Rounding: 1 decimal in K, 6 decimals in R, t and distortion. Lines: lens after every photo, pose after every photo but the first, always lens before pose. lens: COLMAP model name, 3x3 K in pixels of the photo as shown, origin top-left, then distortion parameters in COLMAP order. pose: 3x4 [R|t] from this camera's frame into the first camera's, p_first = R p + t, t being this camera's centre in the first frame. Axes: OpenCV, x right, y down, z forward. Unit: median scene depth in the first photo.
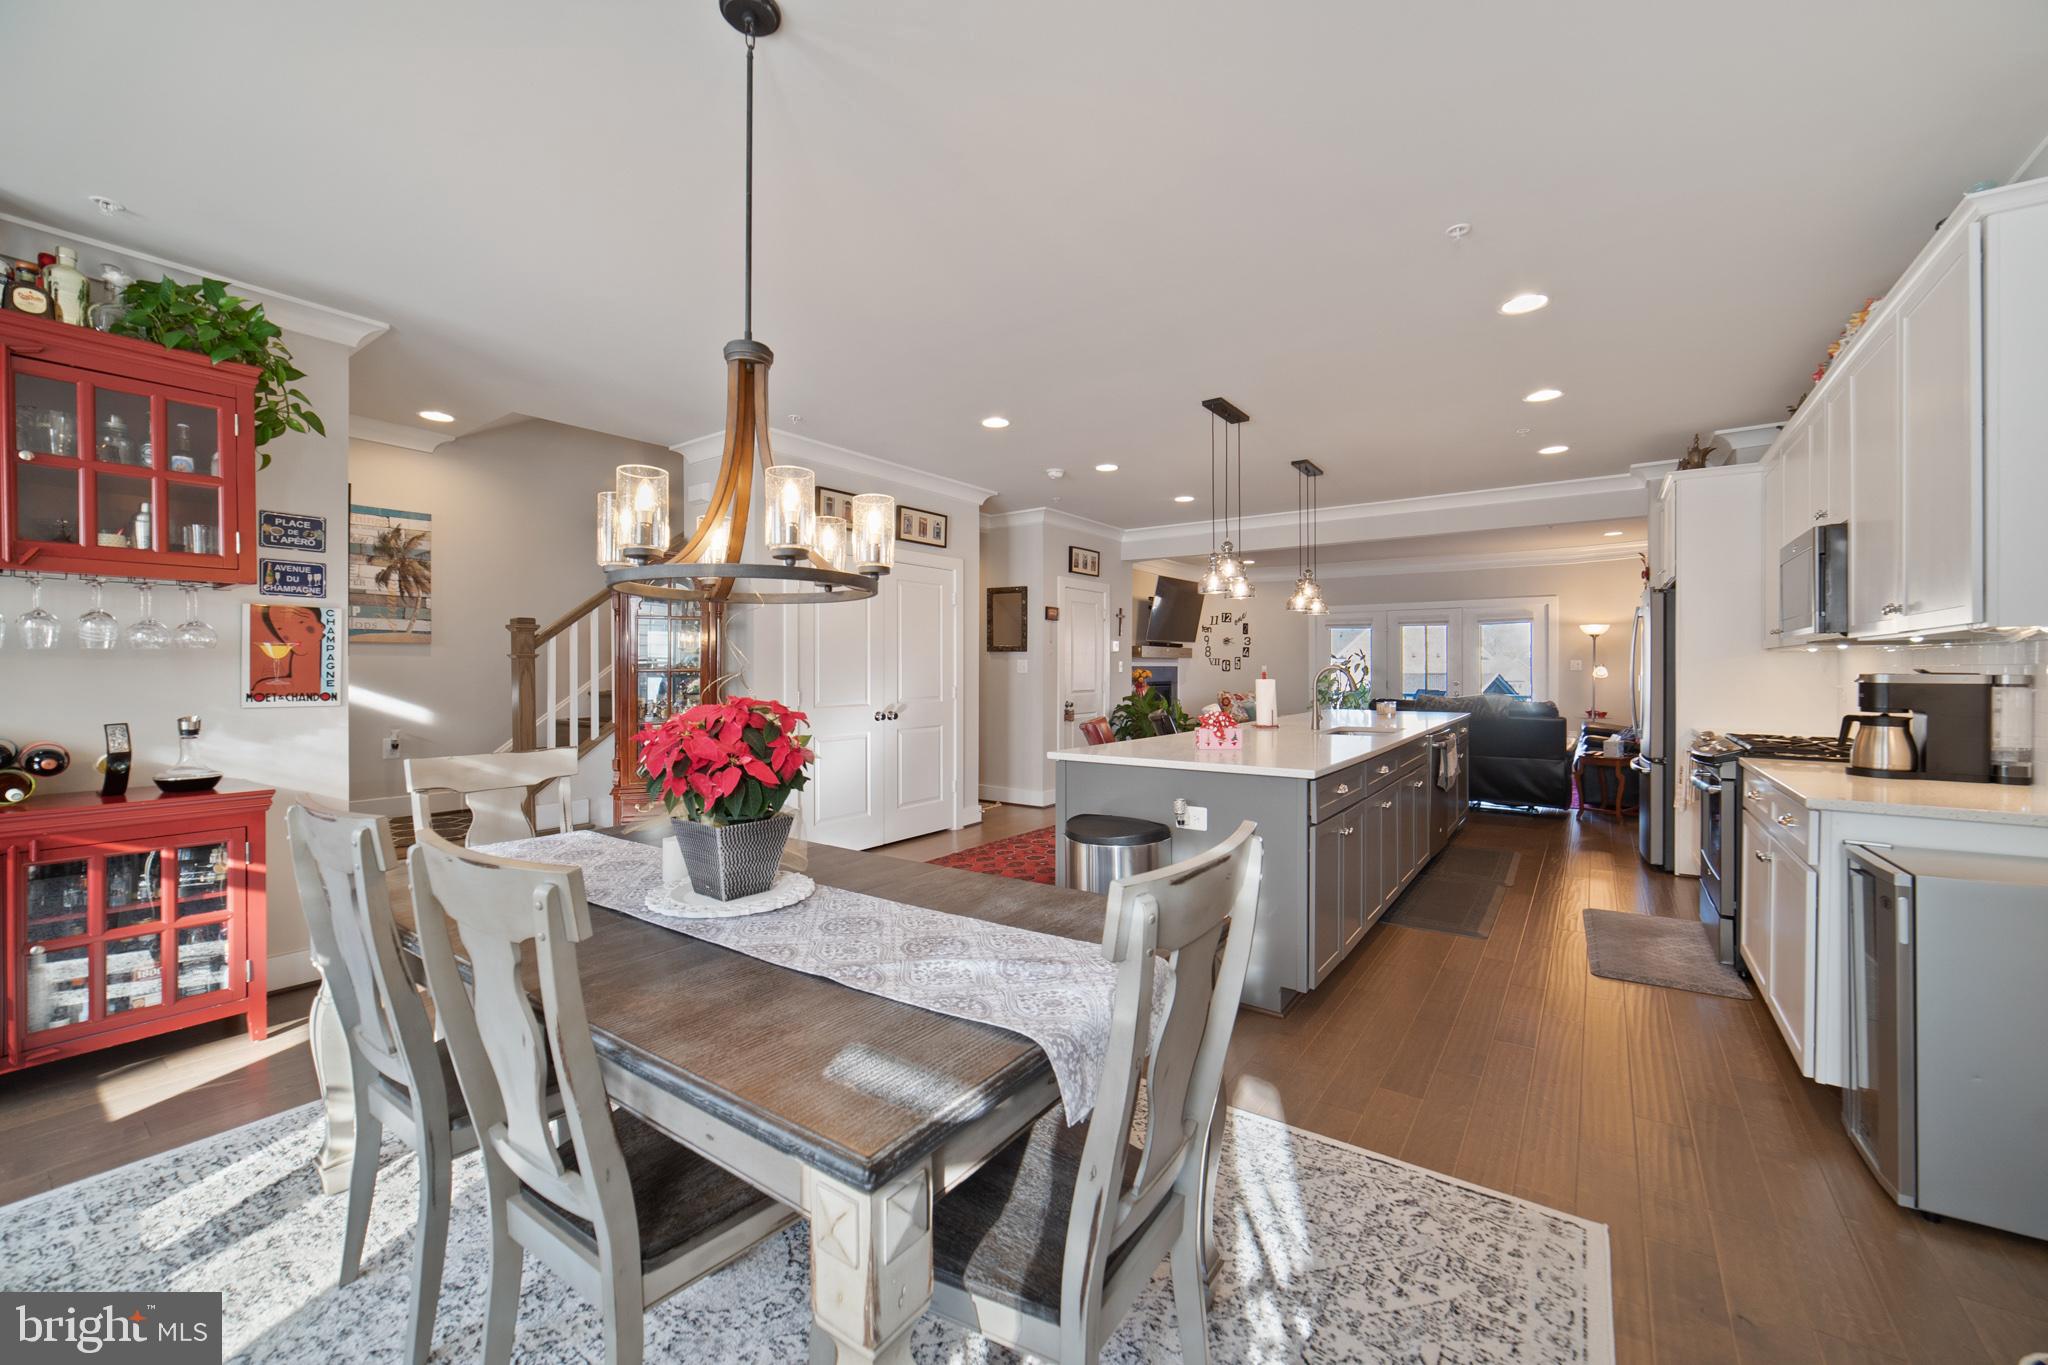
lens RADIAL K [[787.1, 0, 1013.2], [0, 787.1, 661.8], [0, 0, 1]] dist [0.000541, -0.015286]
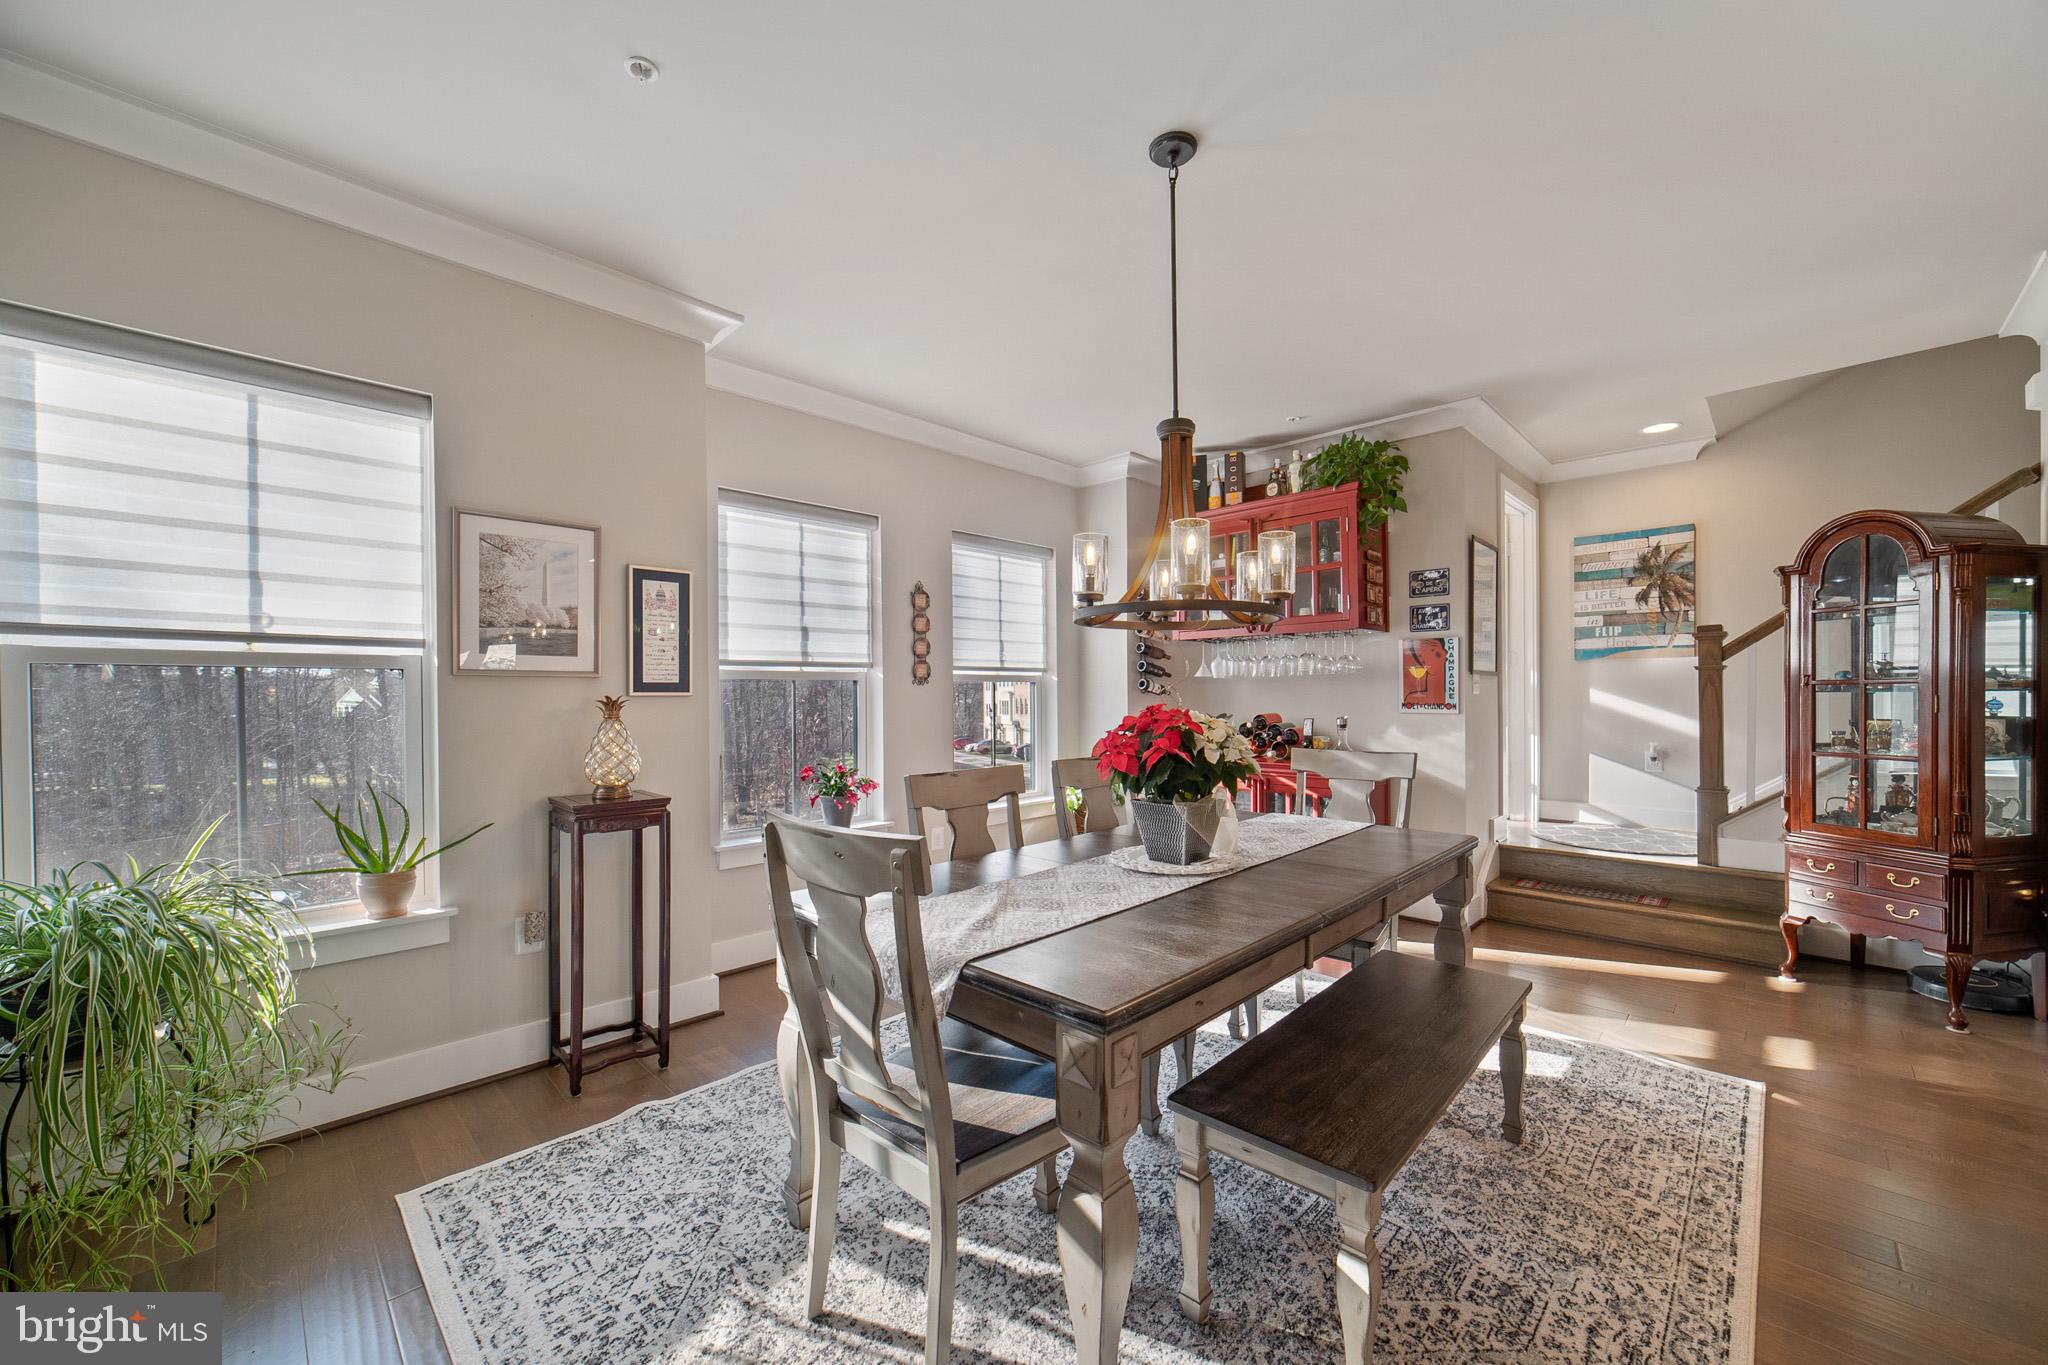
lens RADIAL K [[779.7, 0, 1045.2], [0, 779.7, 696.3], [0, 0, 1]] dist [0.000078, -0.000198]
pose [[-0.122763, 0.006531, -0.992415, 0.274018], [0.016625, 0.999852, 0.004523, 0.006192], [0.992297, -0.015944, -0.122853, 0.283406]]
